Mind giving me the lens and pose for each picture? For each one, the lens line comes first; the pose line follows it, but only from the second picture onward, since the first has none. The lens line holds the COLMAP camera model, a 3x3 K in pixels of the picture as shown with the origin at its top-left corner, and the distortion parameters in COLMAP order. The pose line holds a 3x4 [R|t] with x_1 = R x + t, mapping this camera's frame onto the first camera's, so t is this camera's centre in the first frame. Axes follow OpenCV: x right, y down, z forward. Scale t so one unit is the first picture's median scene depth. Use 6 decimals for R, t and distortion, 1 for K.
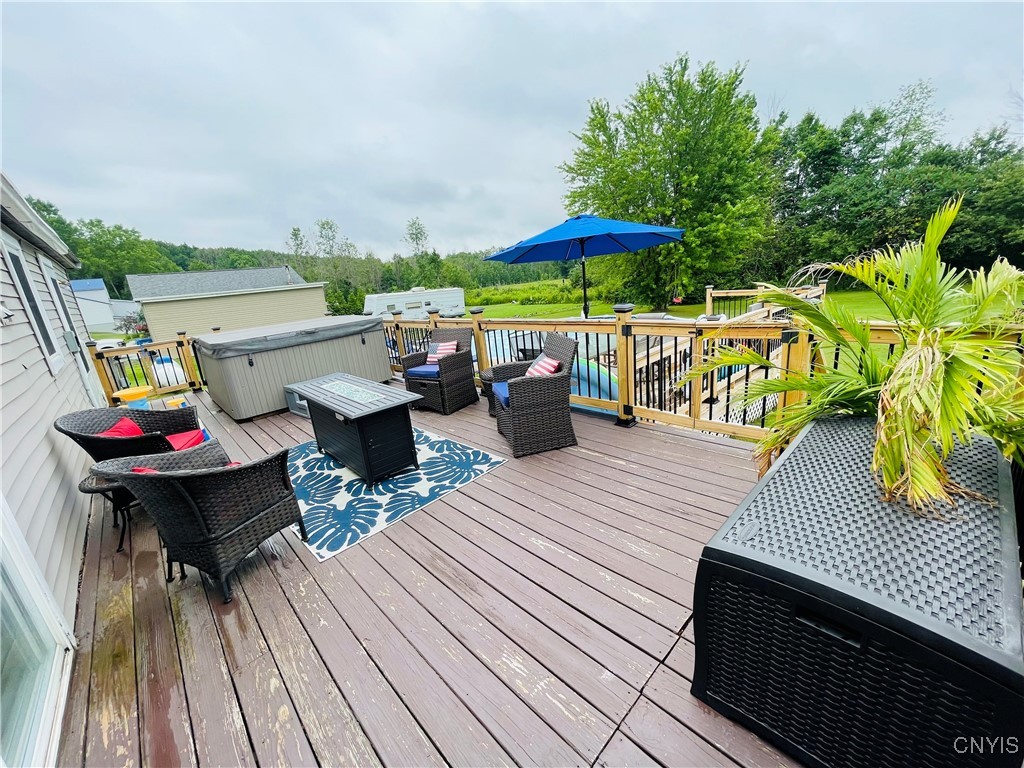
lens RADIAL K [[410.6, 0, 511.8], [0, 410.6, 383.5], [0, 0, 1]] dist [-0.003304, -0.000405]
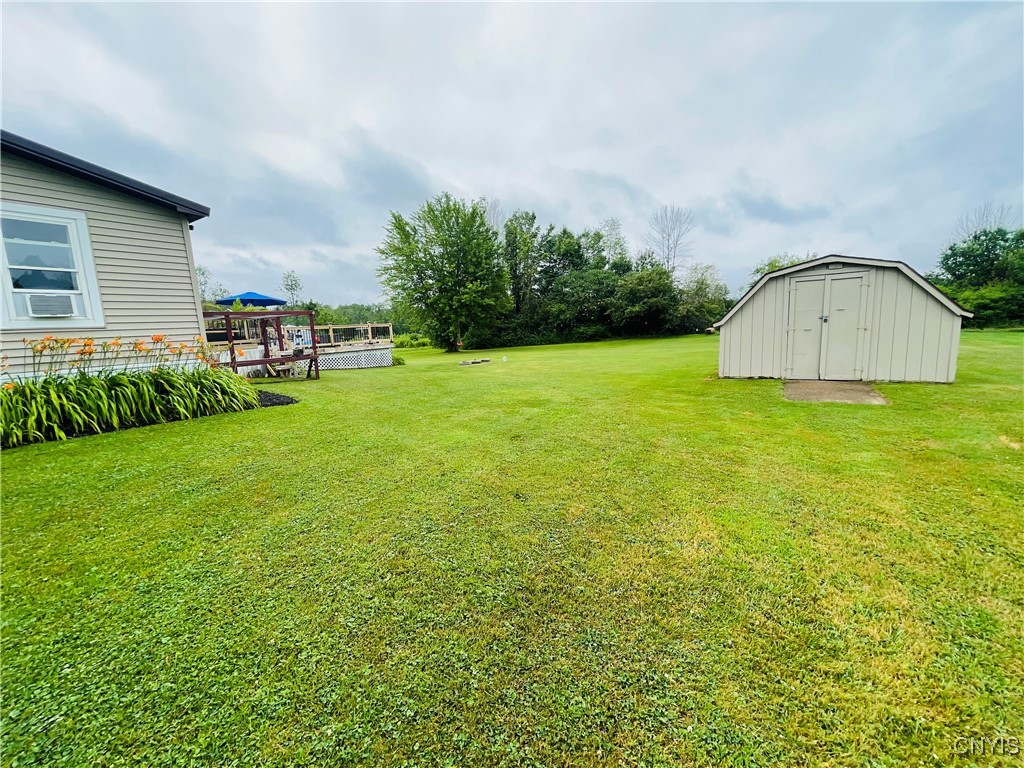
lens RADIAL K [[410.6, 0, 510.4], [0, 410.6, 385.6], [0, 0, 1]] dist [-0.003304, -0.000405]
pose [[0.975645, 0.018366, 0.218584, 0.281954], [0.009543, 0.991991, -0.125949, 0.134925], [-0.219146, 0.124968, 0.967656, -0.448846]]
